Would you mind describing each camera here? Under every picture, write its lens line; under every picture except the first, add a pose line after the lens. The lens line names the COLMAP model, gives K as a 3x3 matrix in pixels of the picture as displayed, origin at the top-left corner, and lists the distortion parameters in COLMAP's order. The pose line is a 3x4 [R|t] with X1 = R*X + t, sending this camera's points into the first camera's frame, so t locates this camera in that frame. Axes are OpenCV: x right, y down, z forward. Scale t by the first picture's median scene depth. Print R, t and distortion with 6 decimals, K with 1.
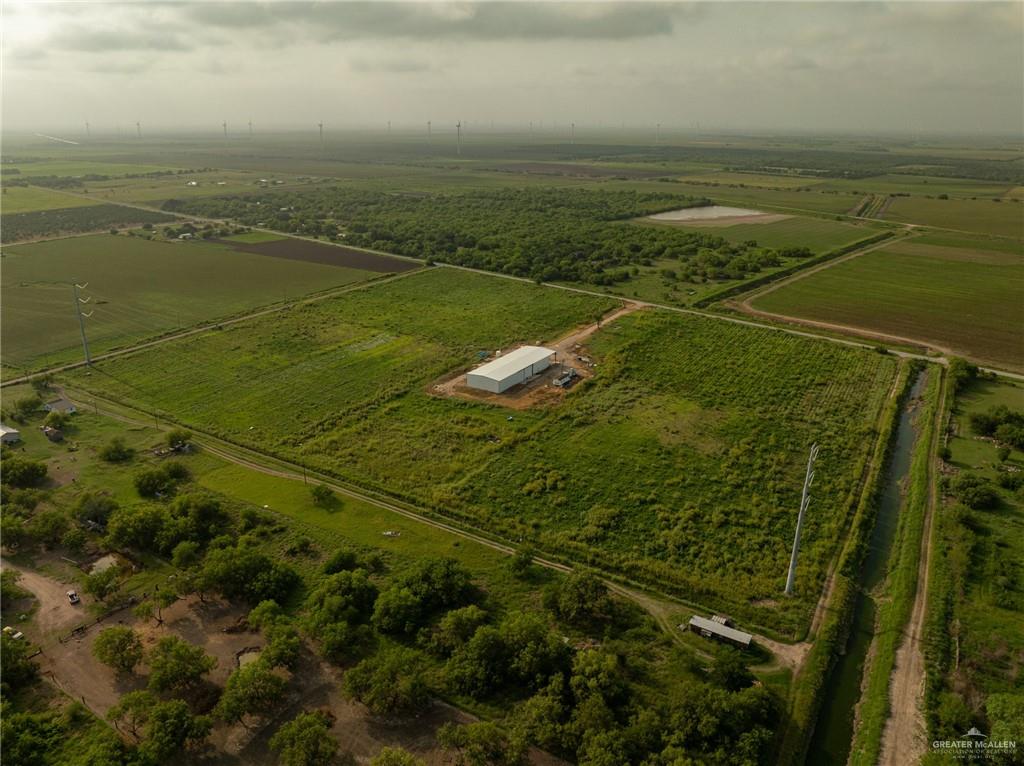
lens RADIAL K [[722.5, 0, 514.5], [0, 722.5, 384.8], [0, 0, 1]] dist [-0.033718, -0.005443]
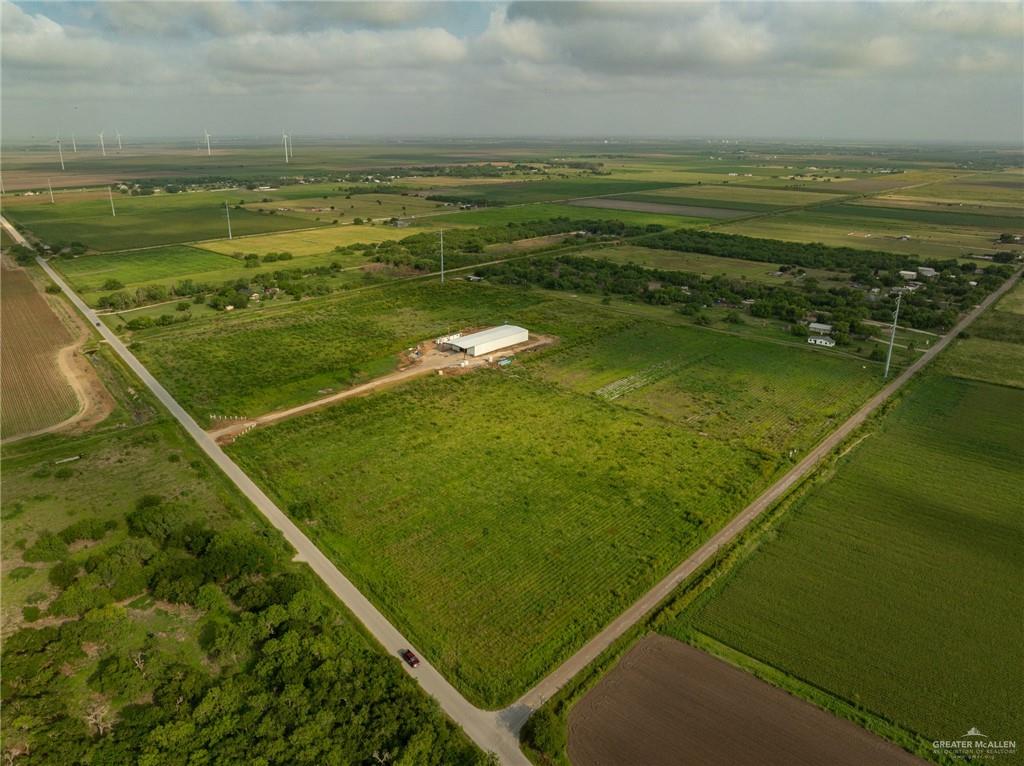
lens RADIAL K [[722.5, 0, 514.5], [0, 722.5, 384.8], [0, 0, 1]] dist [-0.033718, -0.005443]
pose [[-0.985006, -0.069685, 0.157818, -0.215652], [0.048146, 0.767409, 0.639348, -0.655223], [-0.165664, 0.637360, -0.752547, 1.740272]]
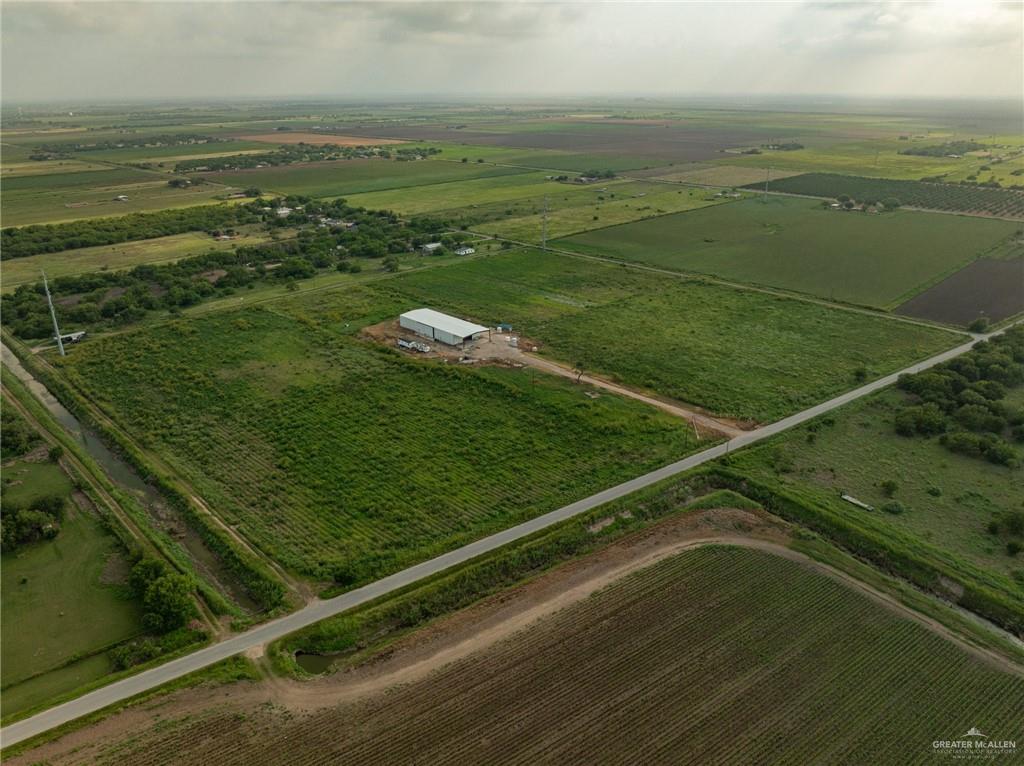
lens RADIAL K [[722.5, 0, 514.5], [0, 722.5, 384.8], [0, 0, 1]] dist [-0.033718, -0.005443]
pose [[-0.228925, 0.368531, -0.900987, 0.876397], [-0.337936, 0.837917, 0.428597, -0.402988], [0.912903, 0.402592, -0.067281, 1.080355]]
